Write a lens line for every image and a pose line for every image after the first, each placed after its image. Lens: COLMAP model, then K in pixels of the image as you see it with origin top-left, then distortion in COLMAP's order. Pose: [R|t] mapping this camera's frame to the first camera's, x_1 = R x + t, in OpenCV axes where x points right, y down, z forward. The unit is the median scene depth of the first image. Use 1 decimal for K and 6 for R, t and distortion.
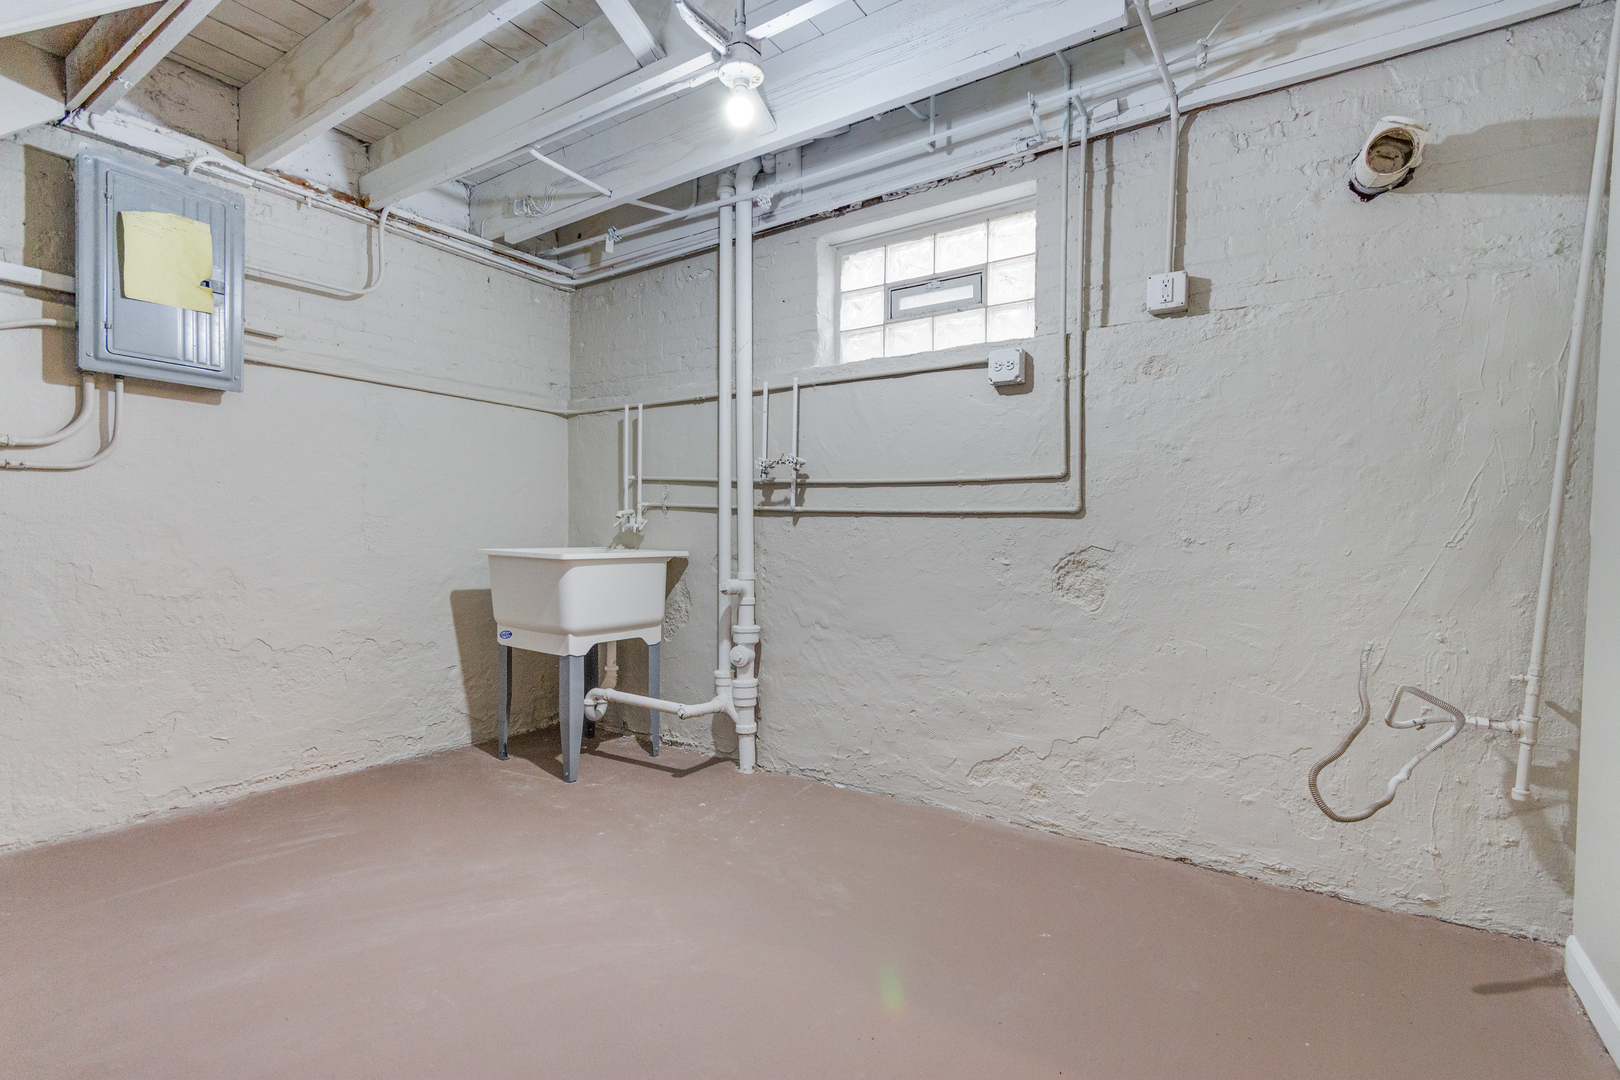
lens RADIAL K [[753.8, 0, 814.1], [0, 753.8, 545.7], [0, 0, 1]] dist [-0.000032, -0.000014]
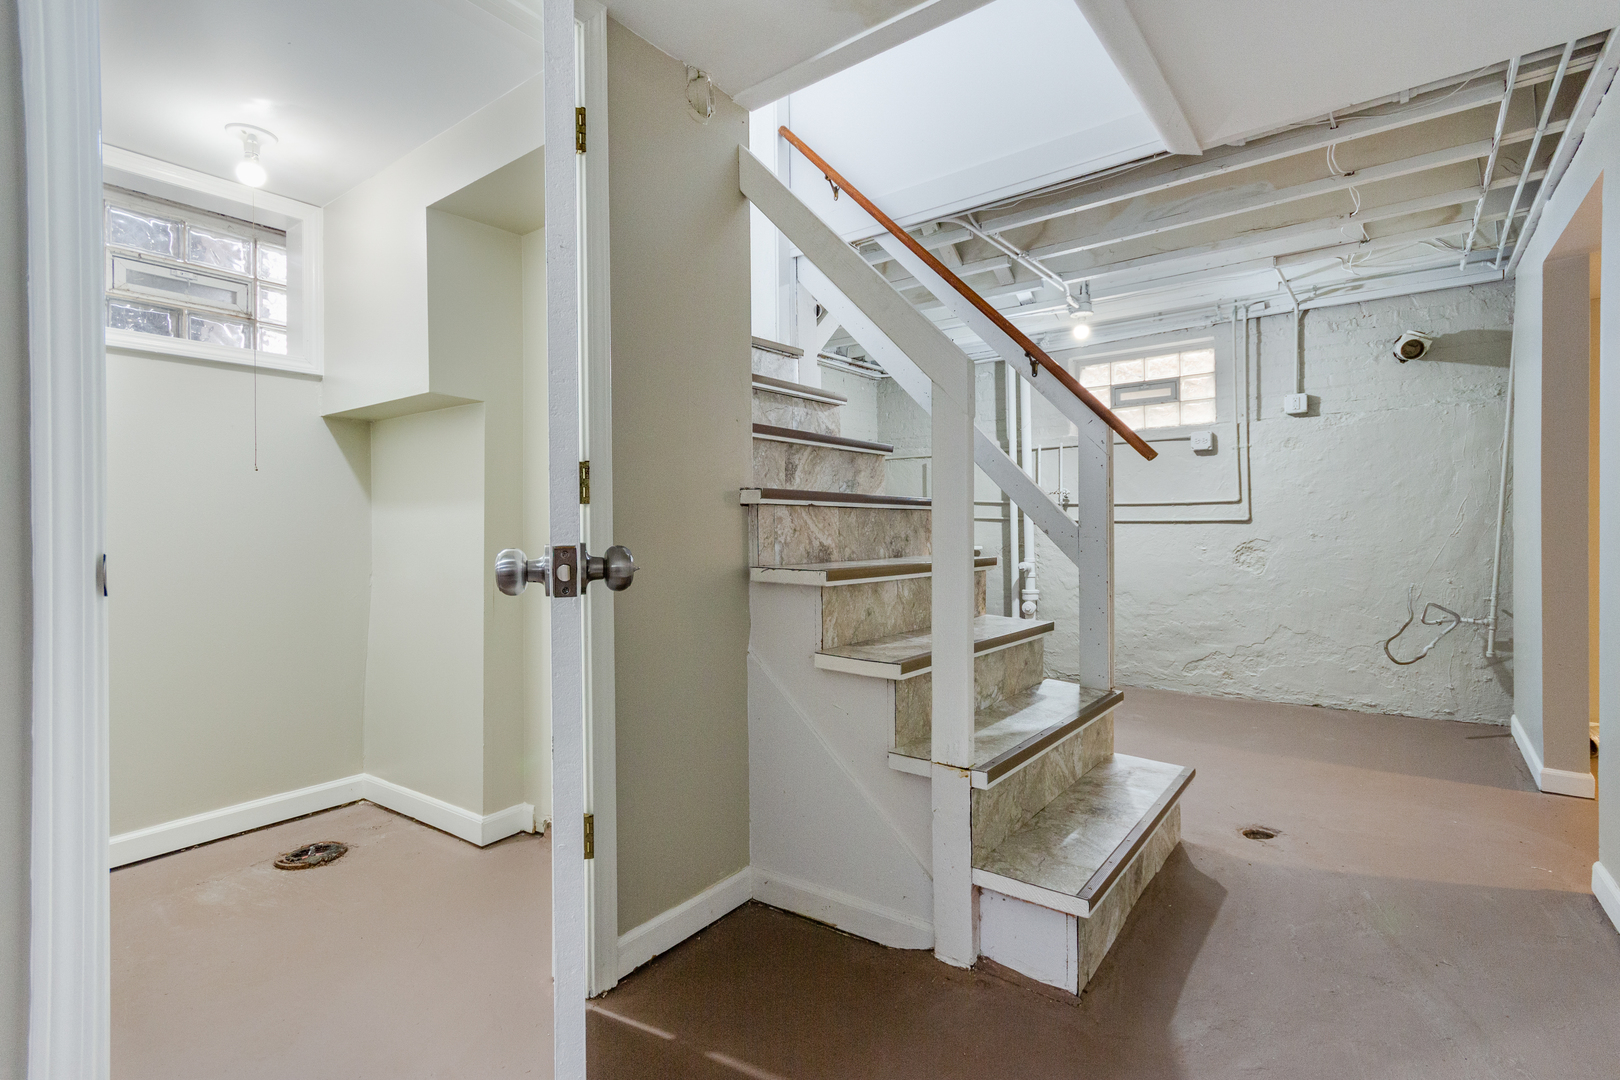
lens RADIAL K [[766.3, 0, 808.2], [0, 766.3, 517.4], [0, 0, 1]] dist [0.002896, 0.000579]
pose [[0.997901, -0.021990, -0.060902, -0.611332], [0.020320, 0.999404, -0.027911, -0.021607], [0.061480, 0.026615, 0.997753, -0.941595]]
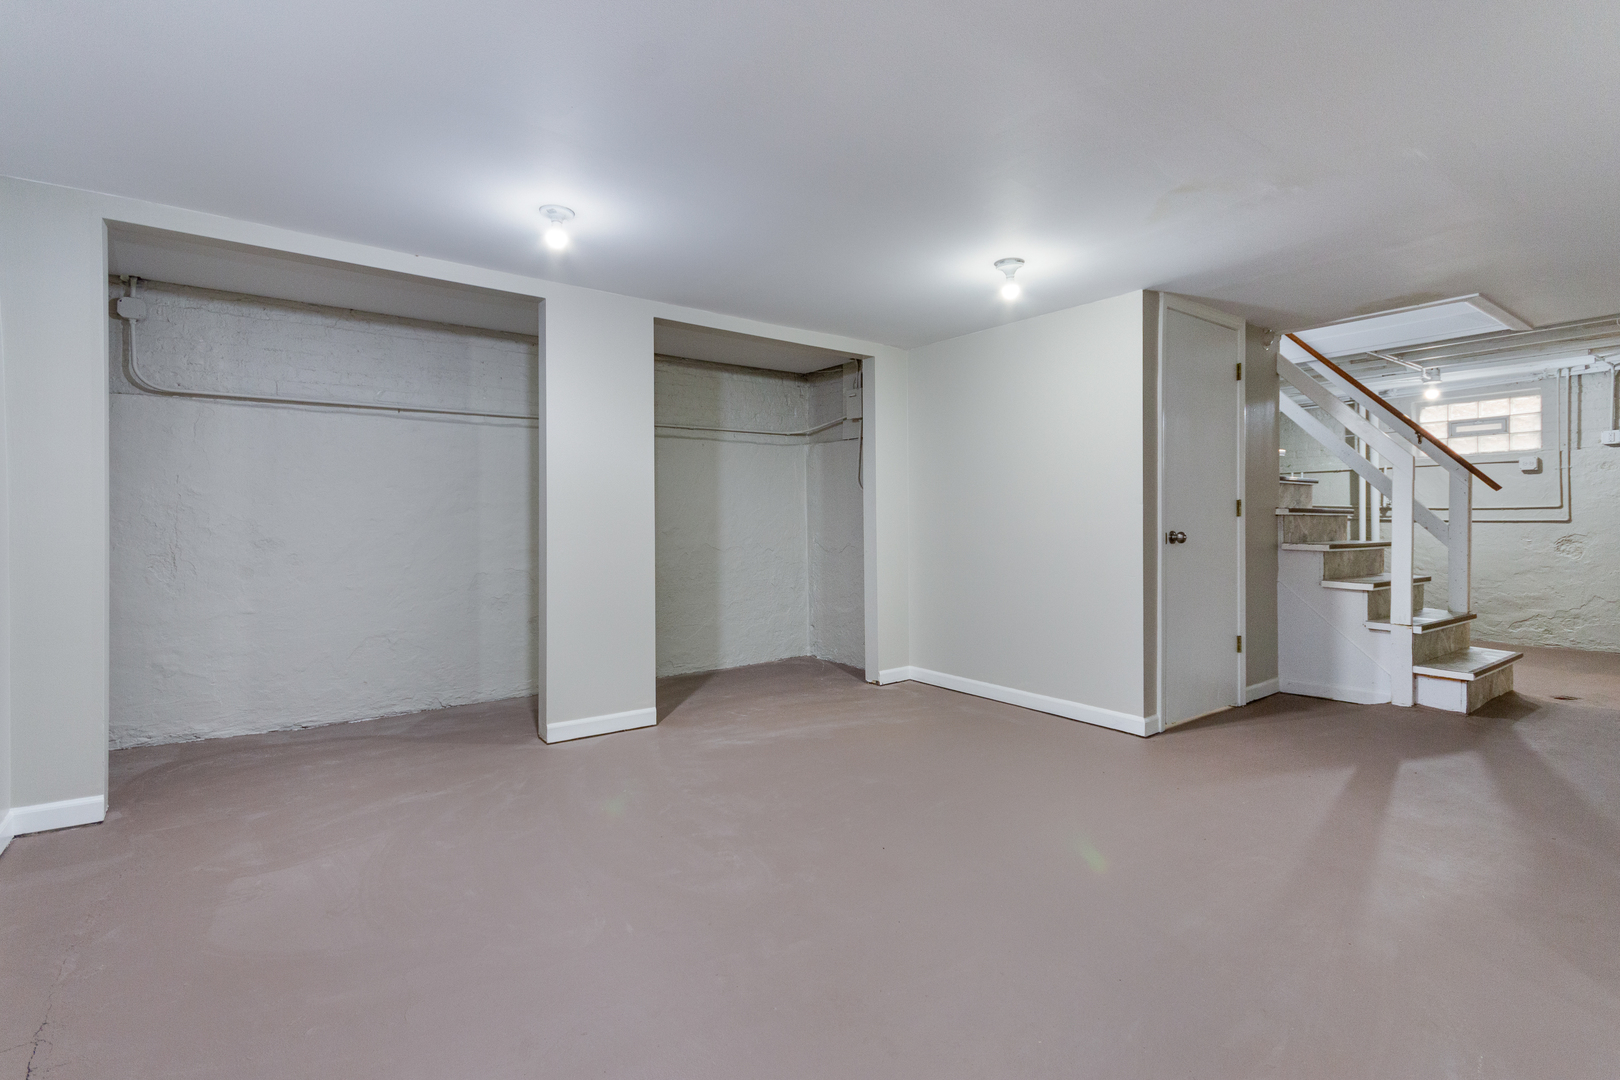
lens RADIAL K [[758.5, 0, 812.7], [0, 758.5, 527.2], [0, 0, 1]] dist [0.000554, -0.000006]
pose [[0.943047, -0.016012, -0.332273, -1.228219], [0.012449, 0.999840, -0.012849, -0.021282], [0.332425, 0.007981, 0.943096, -2.313939]]
